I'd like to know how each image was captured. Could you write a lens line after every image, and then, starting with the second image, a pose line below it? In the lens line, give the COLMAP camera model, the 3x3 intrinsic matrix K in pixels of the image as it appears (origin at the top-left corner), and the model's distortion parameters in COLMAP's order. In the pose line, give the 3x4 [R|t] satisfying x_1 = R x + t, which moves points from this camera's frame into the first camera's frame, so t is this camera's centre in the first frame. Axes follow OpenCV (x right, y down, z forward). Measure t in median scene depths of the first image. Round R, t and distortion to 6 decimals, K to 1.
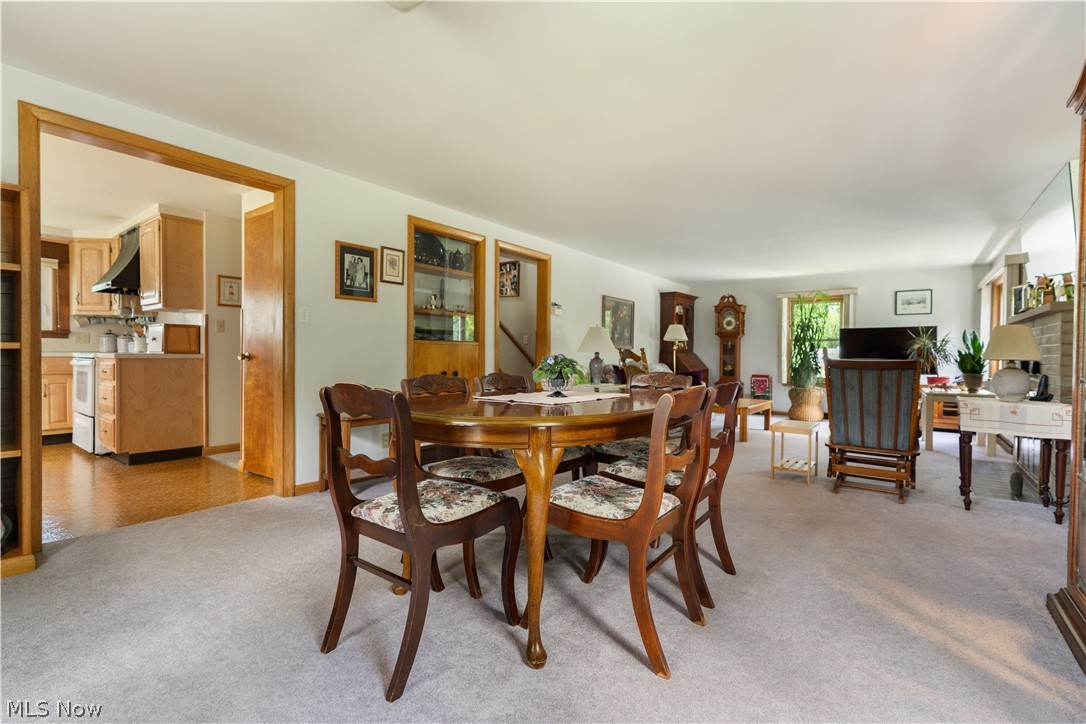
lens RADIAL K [[487.7, 0, 536.5], [0, 487.7, 362.9], [0, 0, 1]] dist [-0.009345, 0.000789]
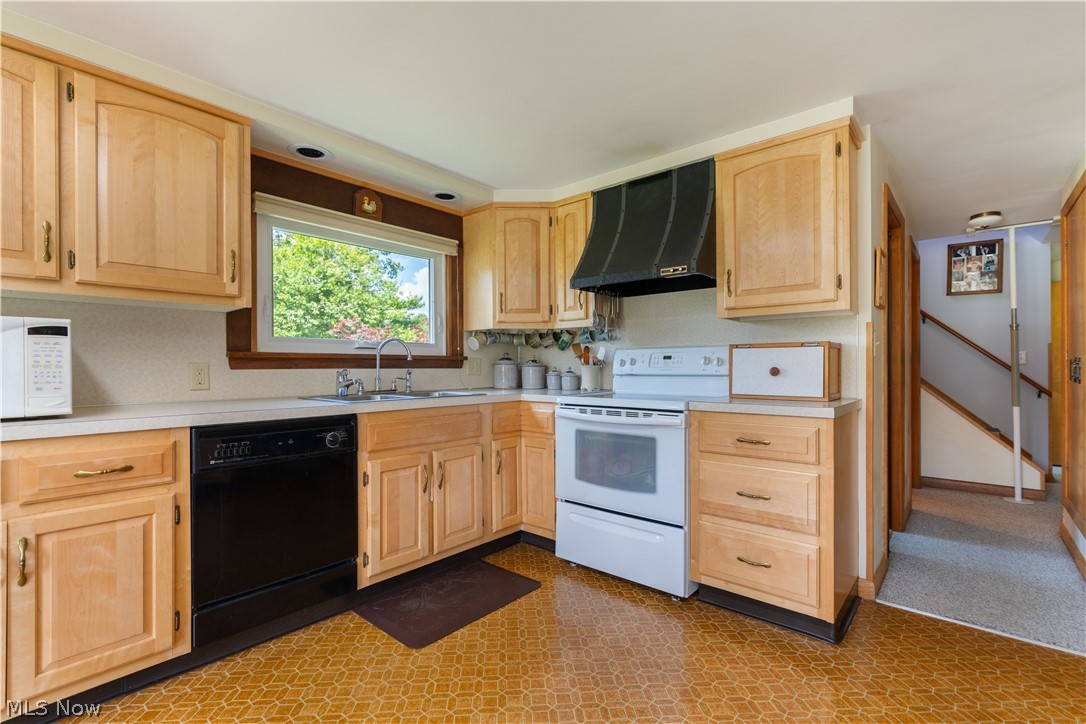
lens RADIAL K [[487.7, 0, 543.5], [0, 487.7, 365.4], [0, 0, 1]] dist [-0.009345, 0.000789]
pose [[0.997605, -0.014823, -0.067566, -0.804697], [0.013458, 0.999697, -0.020623, -0.038990], [0.067851, 0.019664, 0.997502, 0.375787]]
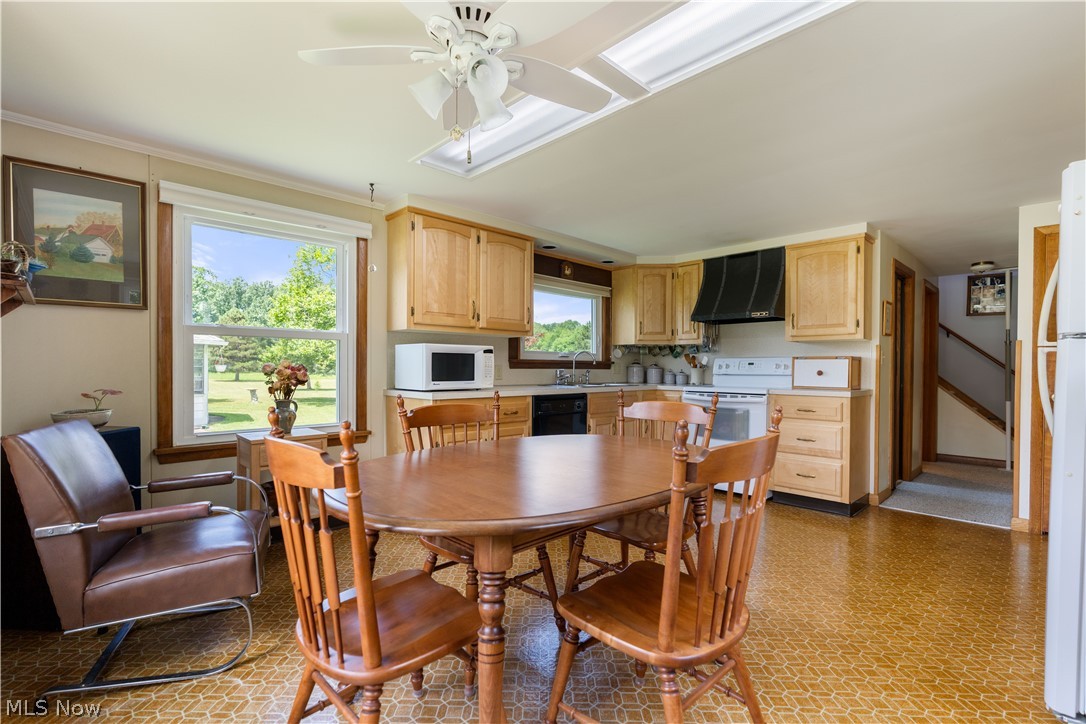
lens RADIAL K [[487.7, 0, 541.2], [0, 487.7, 372.3], [0, 0, 1]] dist [-0.009345, 0.000789]
pose [[0.987021, -0.004025, -0.160544, -0.928478], [0.002366, 0.999942, -0.010526, -0.033942], [0.160577, 0.010010, 0.986973, 0.024560]]
